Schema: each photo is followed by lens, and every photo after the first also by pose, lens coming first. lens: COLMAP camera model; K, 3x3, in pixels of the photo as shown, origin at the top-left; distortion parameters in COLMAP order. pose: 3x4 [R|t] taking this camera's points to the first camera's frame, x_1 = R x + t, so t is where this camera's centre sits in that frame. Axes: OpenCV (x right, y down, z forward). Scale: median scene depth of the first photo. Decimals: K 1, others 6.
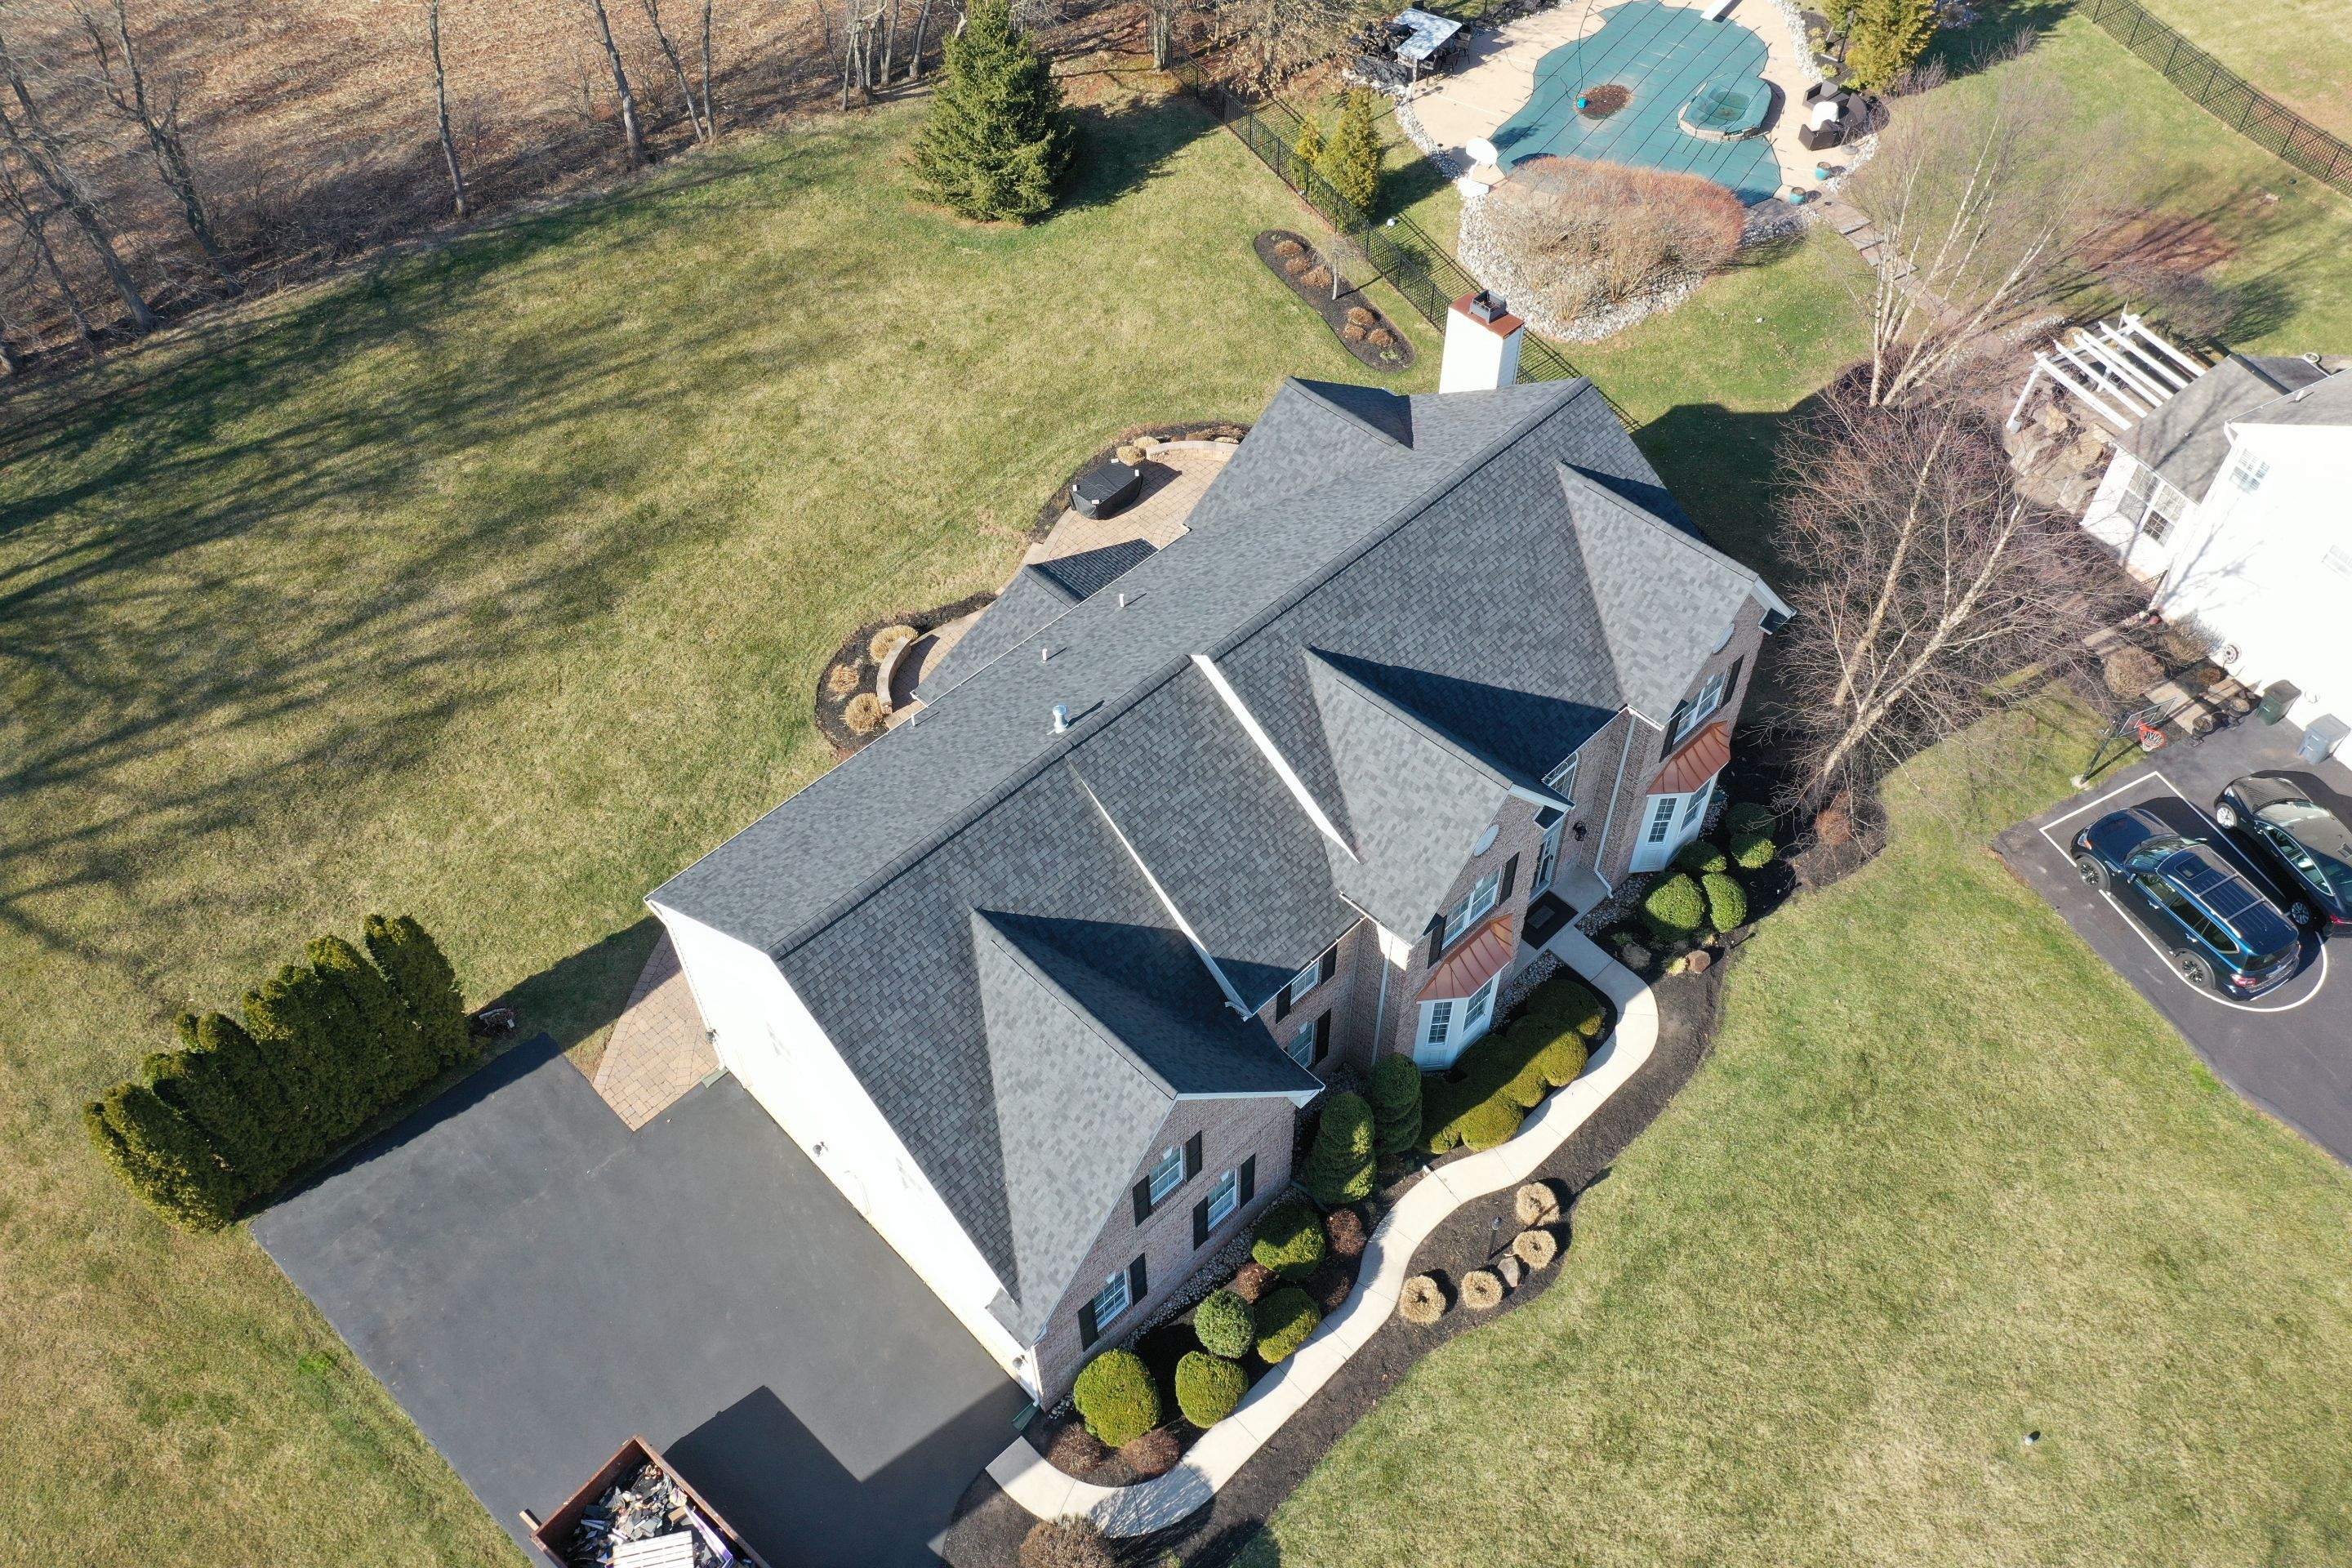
lens RADIAL K [[1841.0, 0, 1182.8], [0, 1841.0, 778.4], [0, 0, 1]] dist [0.005345, -0.005748]
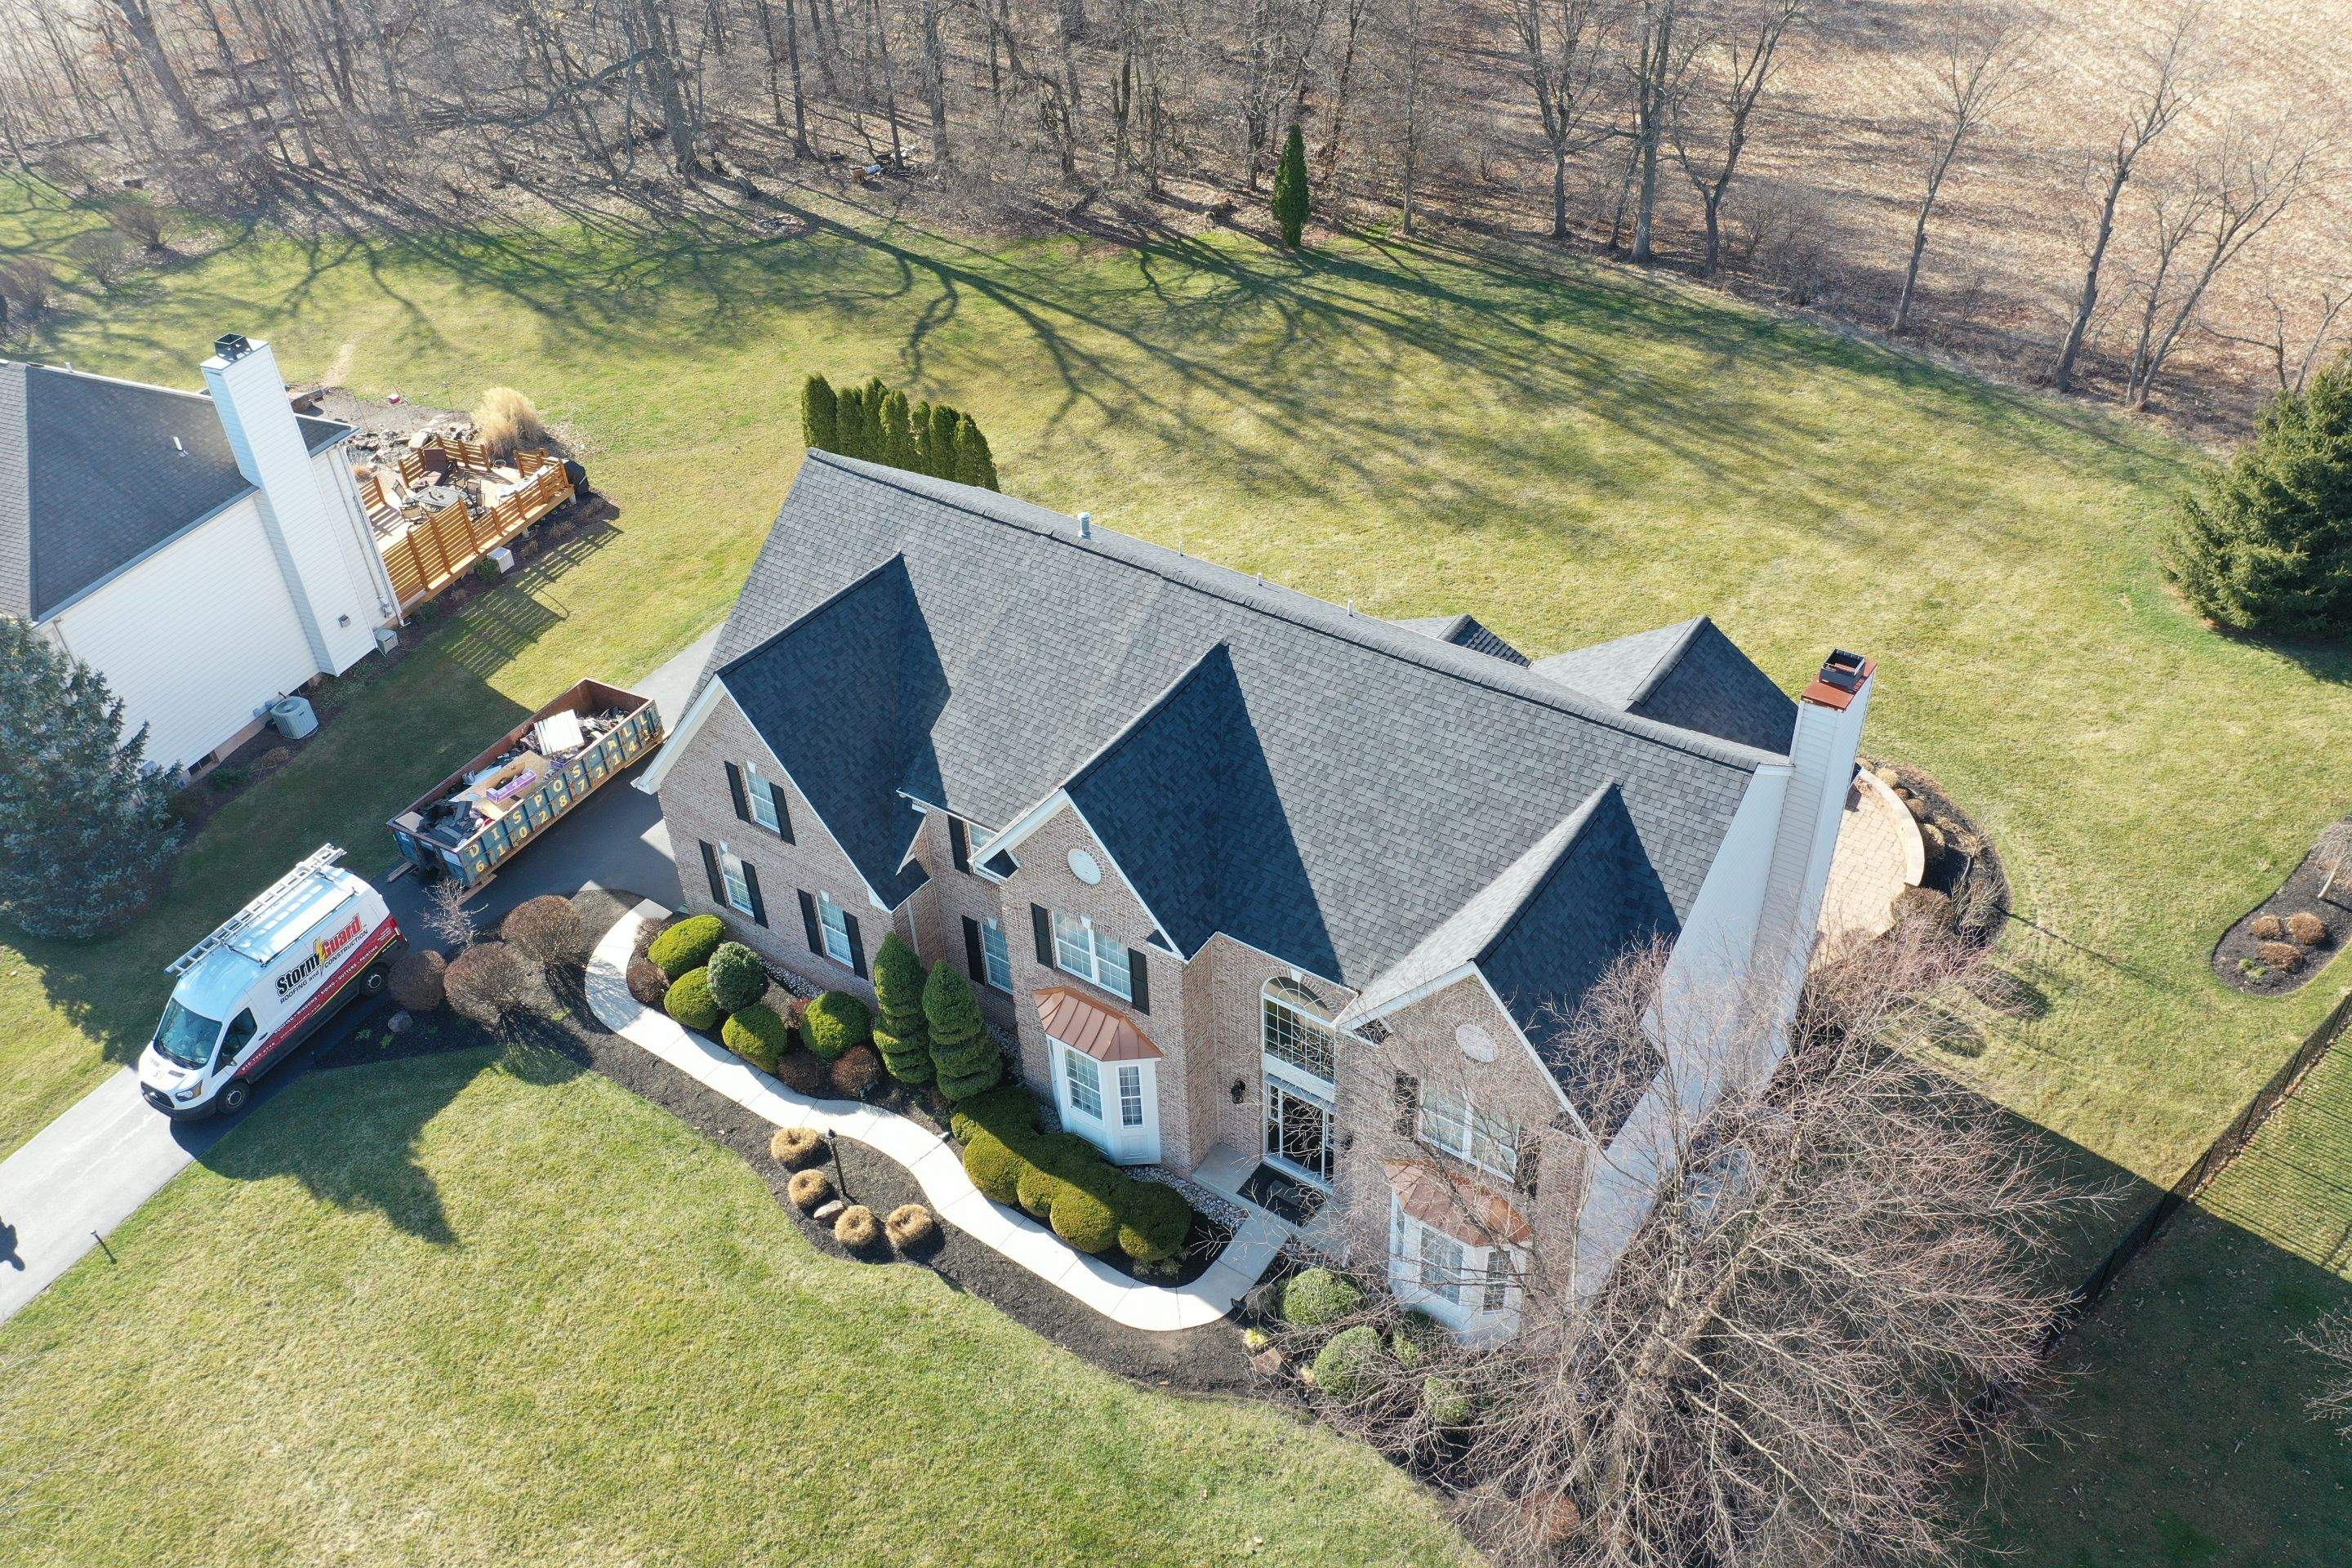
lens RADIAL K [[1841.0, 0, 1182.8], [0, 1841.0, 778.4], [0, 0, 1]] dist [0.005345, -0.005748]
pose [[0.193362, 0.609677, -0.768703, 0.810031], [-0.730715, 0.612328, 0.301845, -0.290735], [0.654726, 0.503338, 0.563901, 0.470124]]
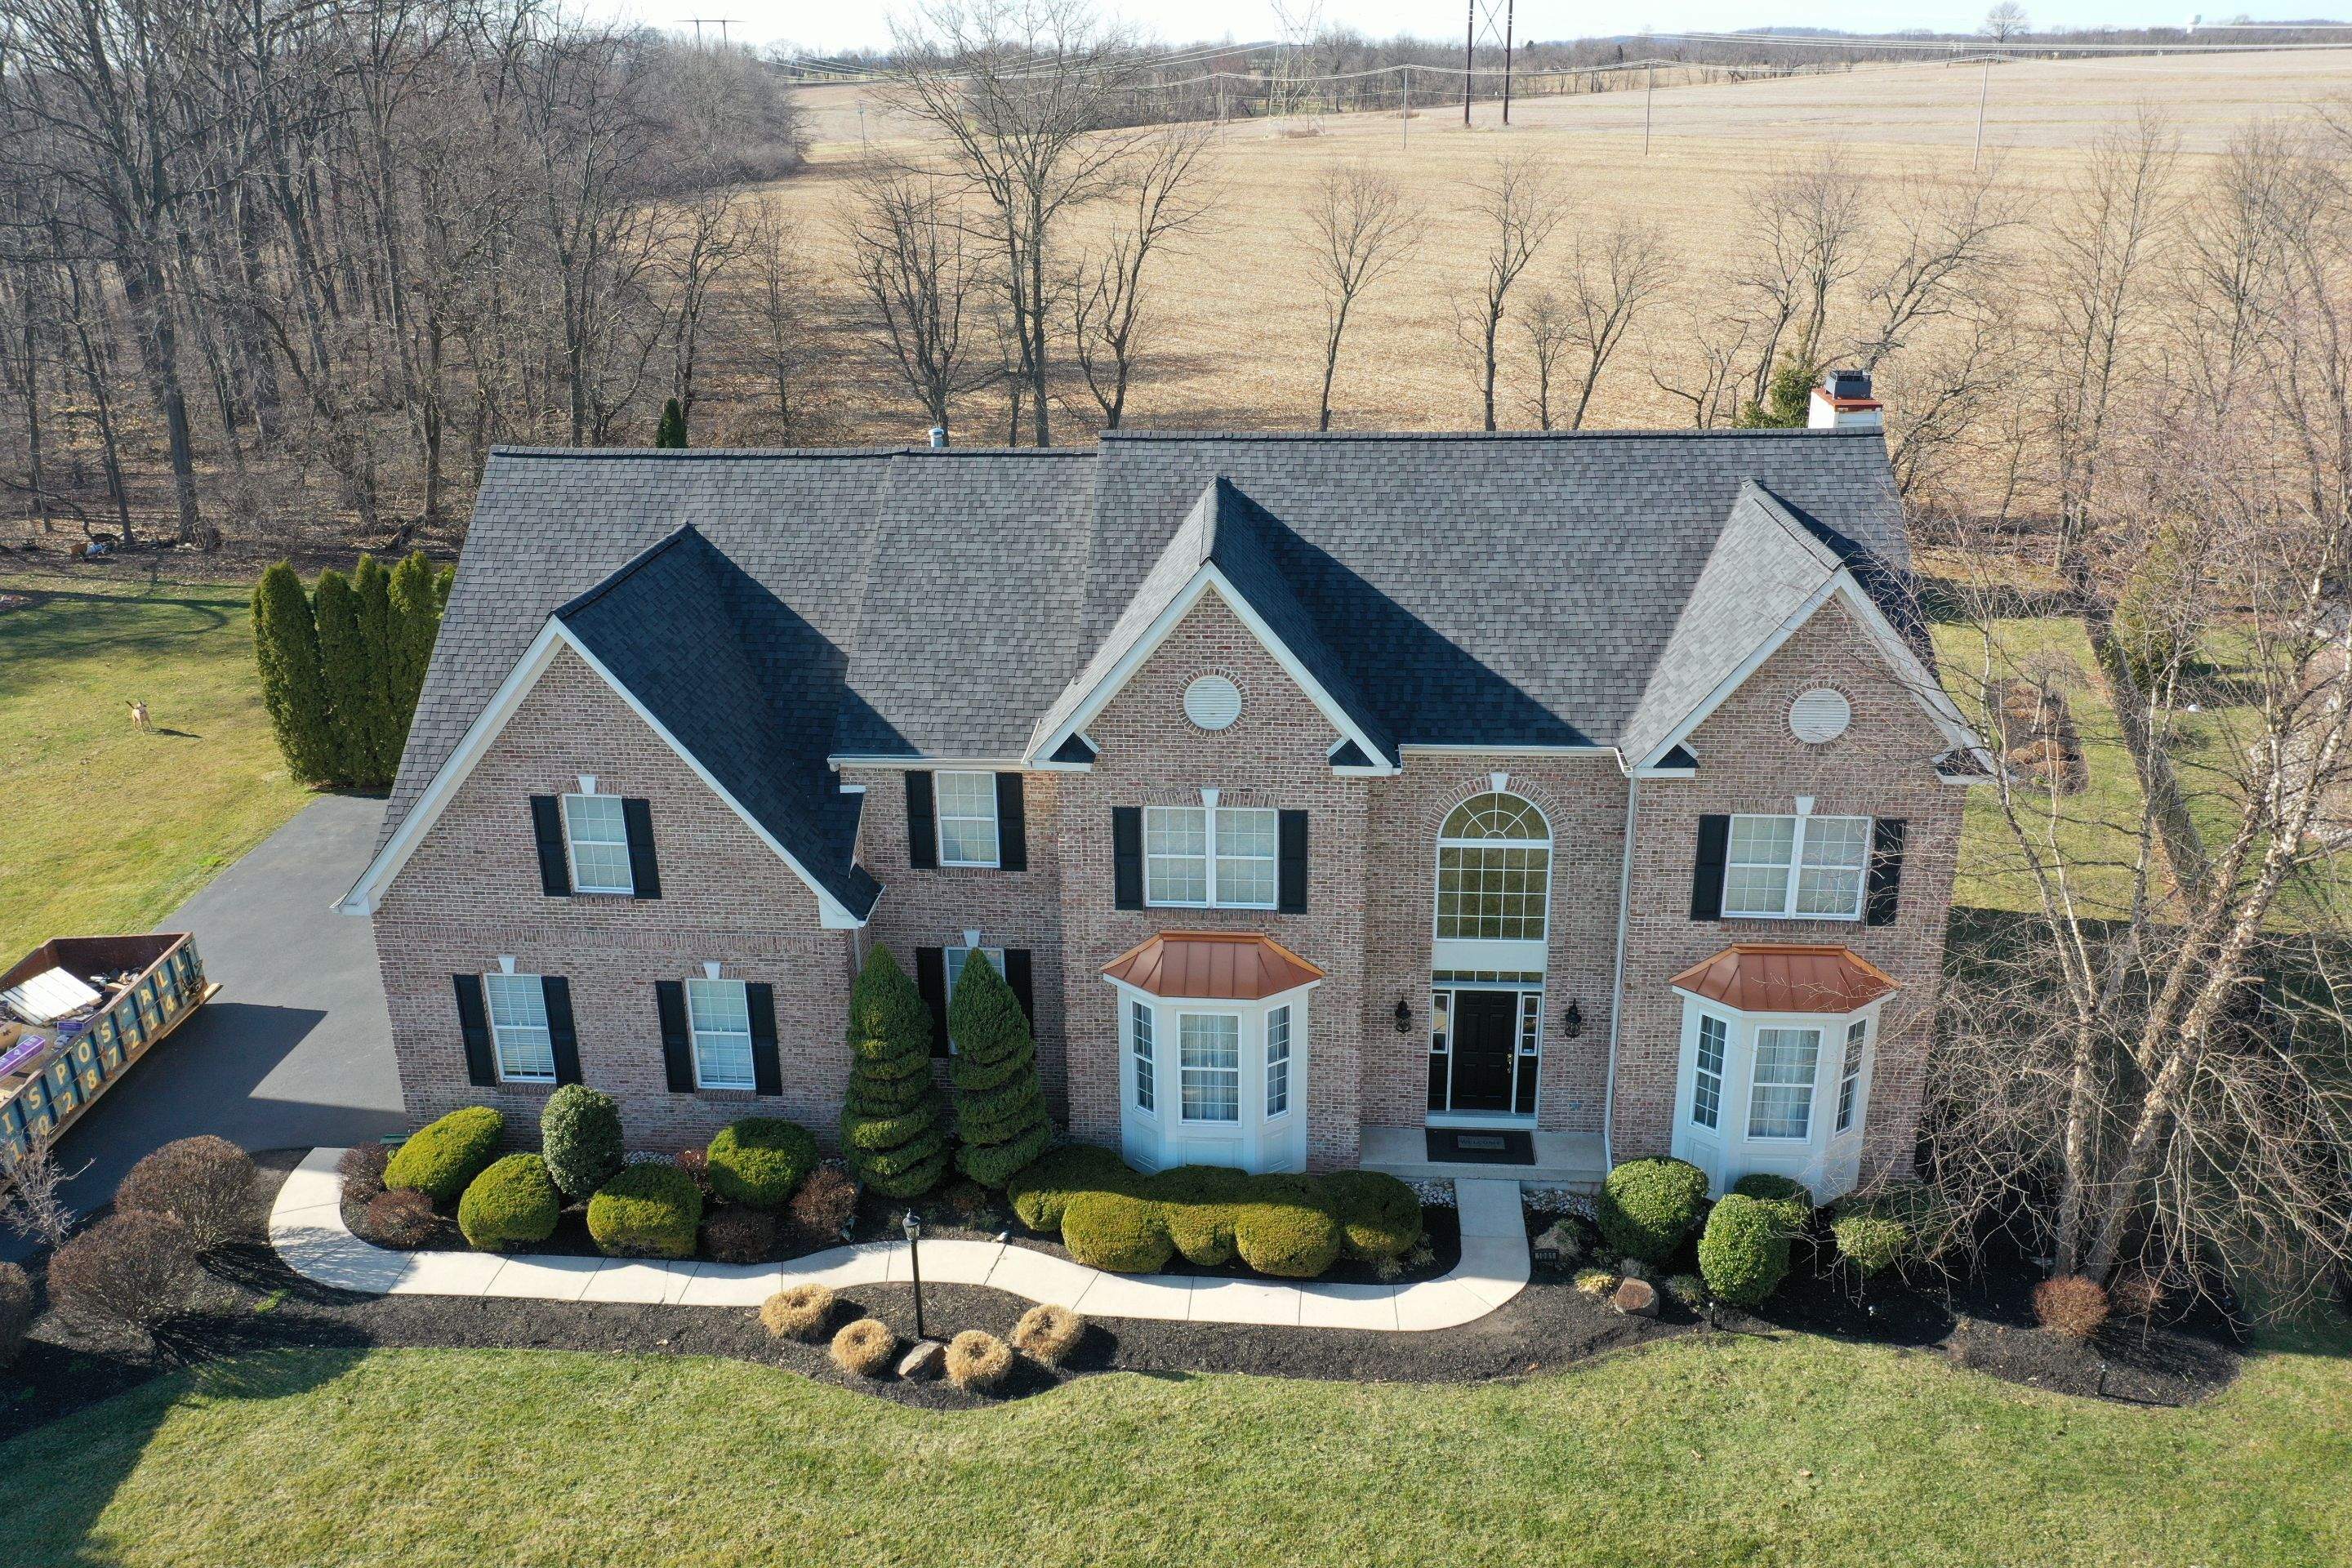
lens RADIAL K [[1866.1, 0, 1180.5], [0, 1866.1, 773.7], [0, 0, 1]] dist [0.005265, 0.004168]
pose [[0.661768, 0.272254, -0.698528, 0.613436], [-0.573420, 0.784032, -0.237664, 0.213312], [0.482963, 0.557828, 0.674963, 0.517982]]
